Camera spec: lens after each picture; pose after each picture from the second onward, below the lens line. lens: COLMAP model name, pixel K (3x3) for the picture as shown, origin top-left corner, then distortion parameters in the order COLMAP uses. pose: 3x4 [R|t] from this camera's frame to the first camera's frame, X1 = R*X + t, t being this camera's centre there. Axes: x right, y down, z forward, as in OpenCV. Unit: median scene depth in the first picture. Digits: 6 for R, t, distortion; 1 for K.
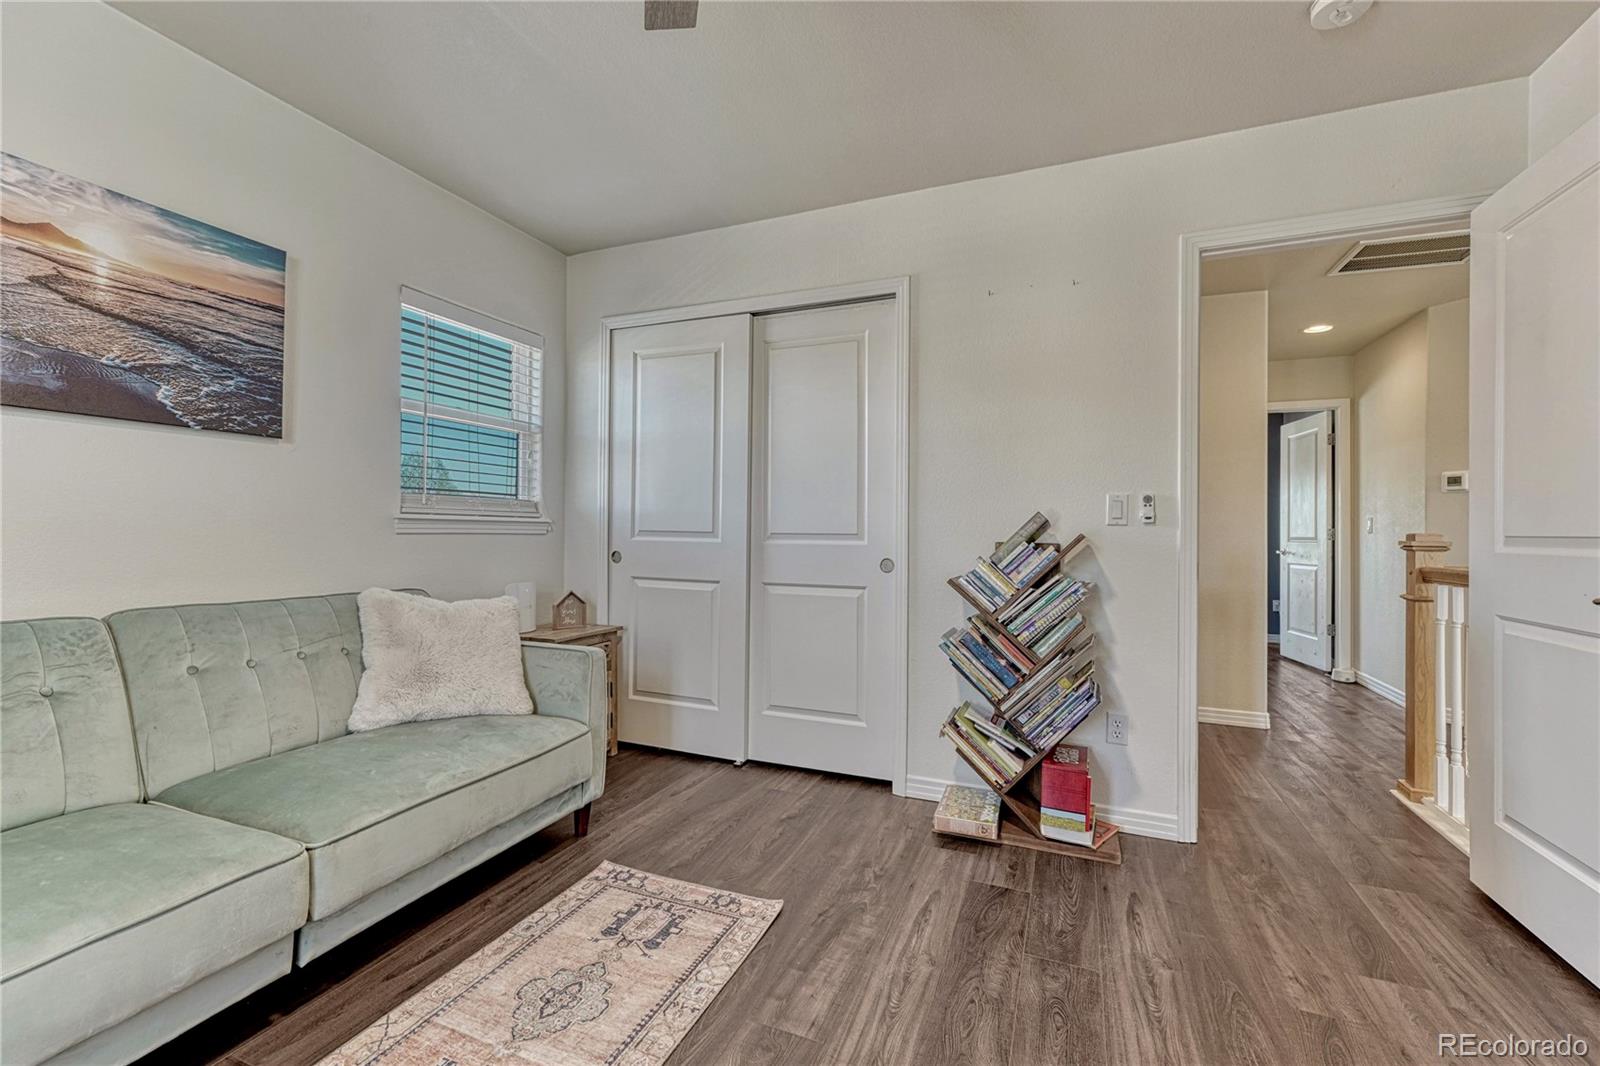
lens RADIAL K [[697.3, 0, 785.3], [0, 697.3, 540.5], [0, 0, 1]] dist [-0.001435, -0.000168]
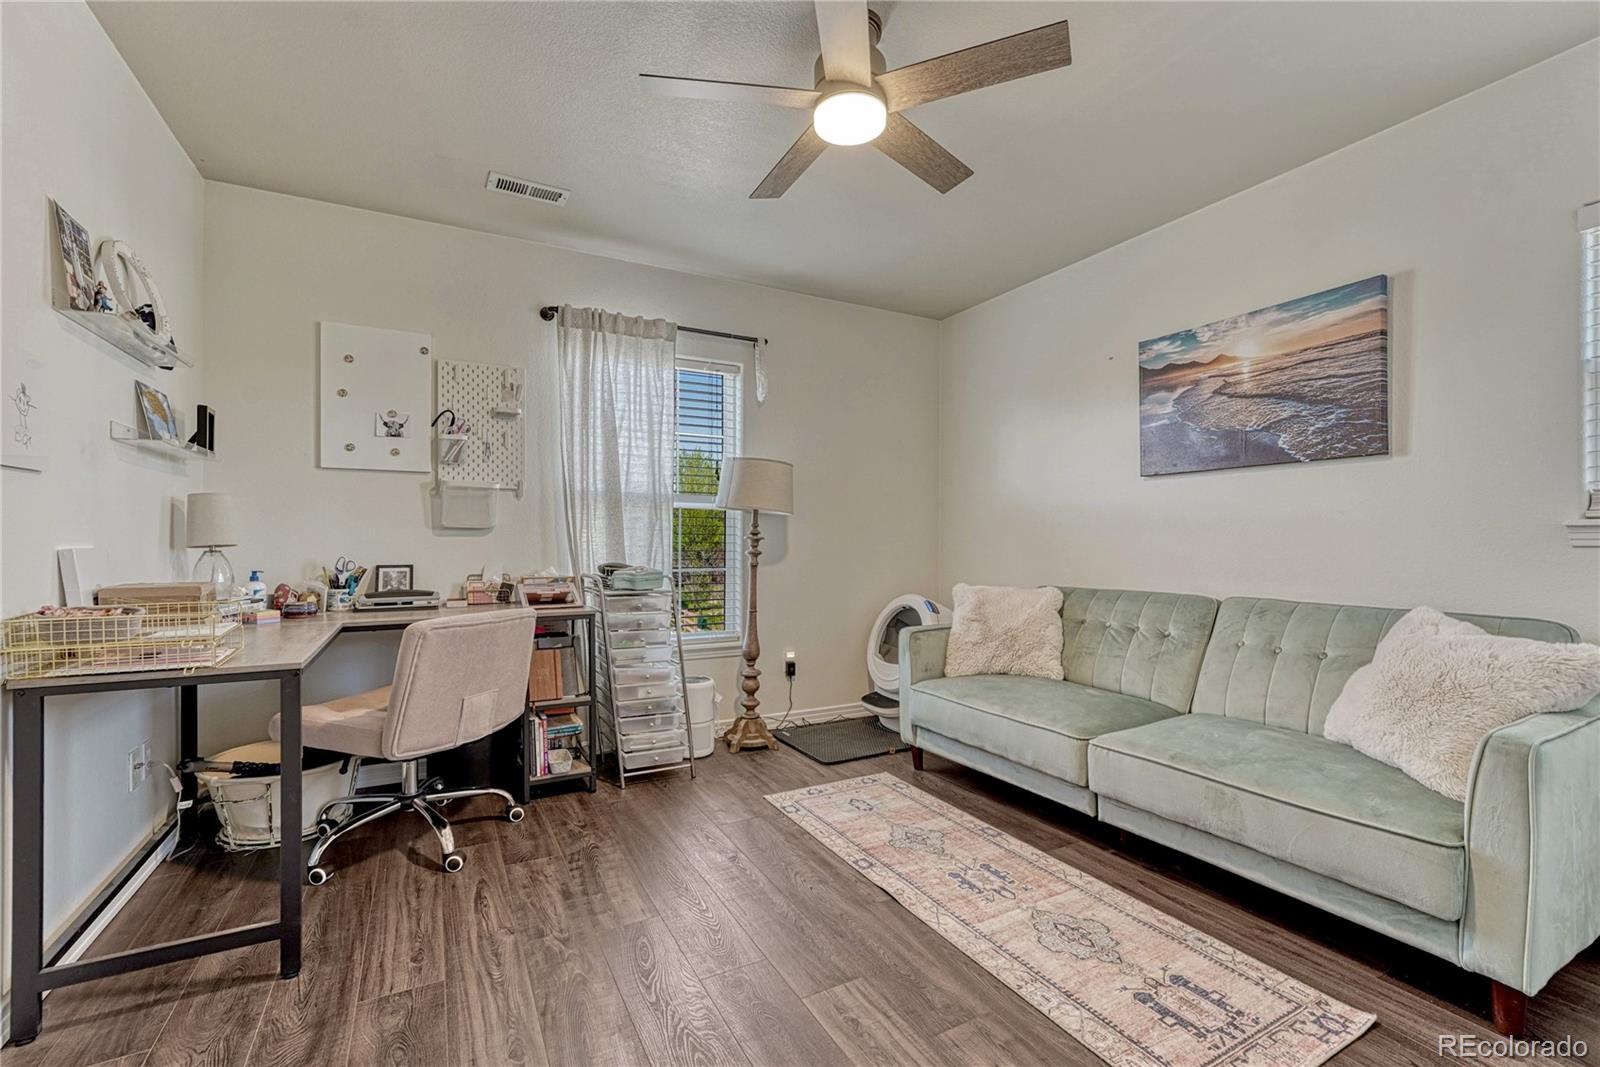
lens RADIAL K [[697.3, 0, 785.3], [0, 697.3, 541.0], [0, 0, 1]] dist [-0.001435, -0.000168]
pose [[-0.647953, -0.003256, -0.761673, 0.751400], [-0.008437, 0.999960, 0.002903, -0.013593], [0.761634, 0.008307, -0.647955, 1.146176]]
